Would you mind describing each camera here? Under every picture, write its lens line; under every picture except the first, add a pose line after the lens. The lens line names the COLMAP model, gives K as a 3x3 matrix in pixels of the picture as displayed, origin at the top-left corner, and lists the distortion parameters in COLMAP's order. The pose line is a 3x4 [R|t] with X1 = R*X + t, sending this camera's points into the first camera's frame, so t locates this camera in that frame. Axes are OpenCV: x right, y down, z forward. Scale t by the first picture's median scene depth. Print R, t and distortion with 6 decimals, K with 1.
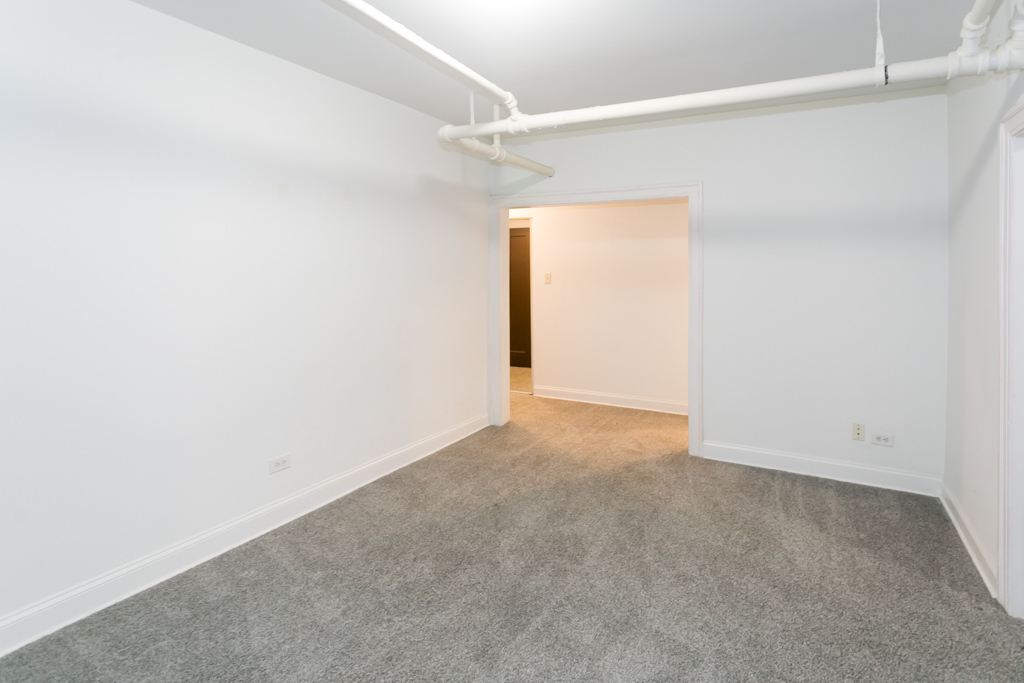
lens RADIAL K [[533.9, 0, 526.2], [0, 533.9, 279.2], [0, 0, 1]] dist [-0.003747, 0.002018]
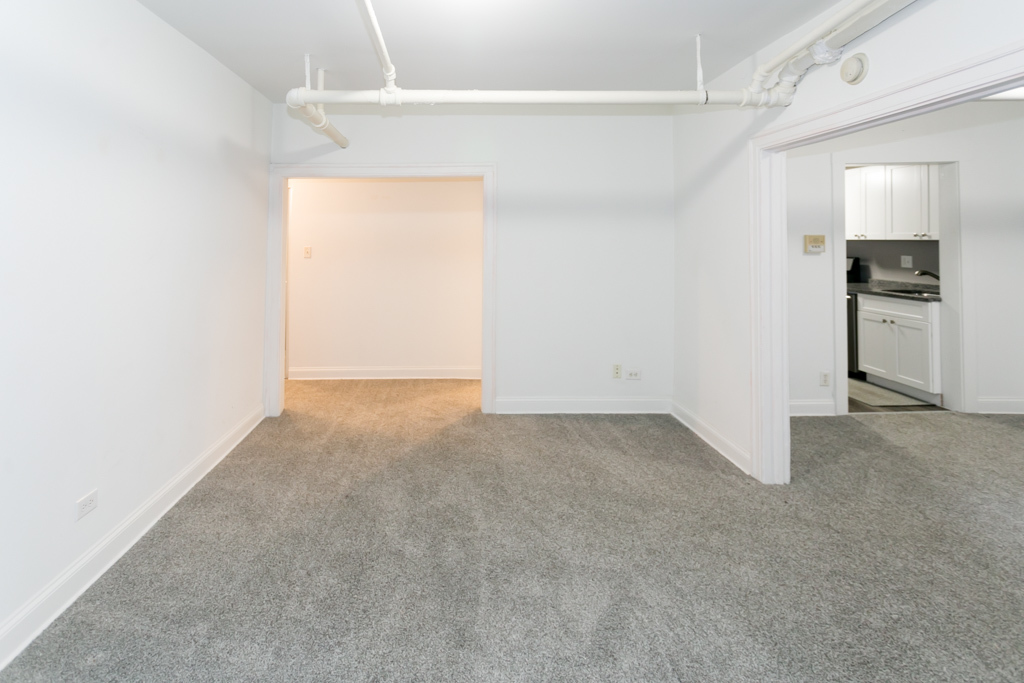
lens RADIAL K [[533.9, 0, 464.0], [0, 533.9, 231.9], [0, 0, 1]] dist [-0.003747, 0.002018]
pose [[0.883540, -0.000357, 0.468356, -0.360014], [0.017493, 0.999327, -0.032237, -0.006098], [-0.468030, 0.036676, 0.882951, 0.074164]]
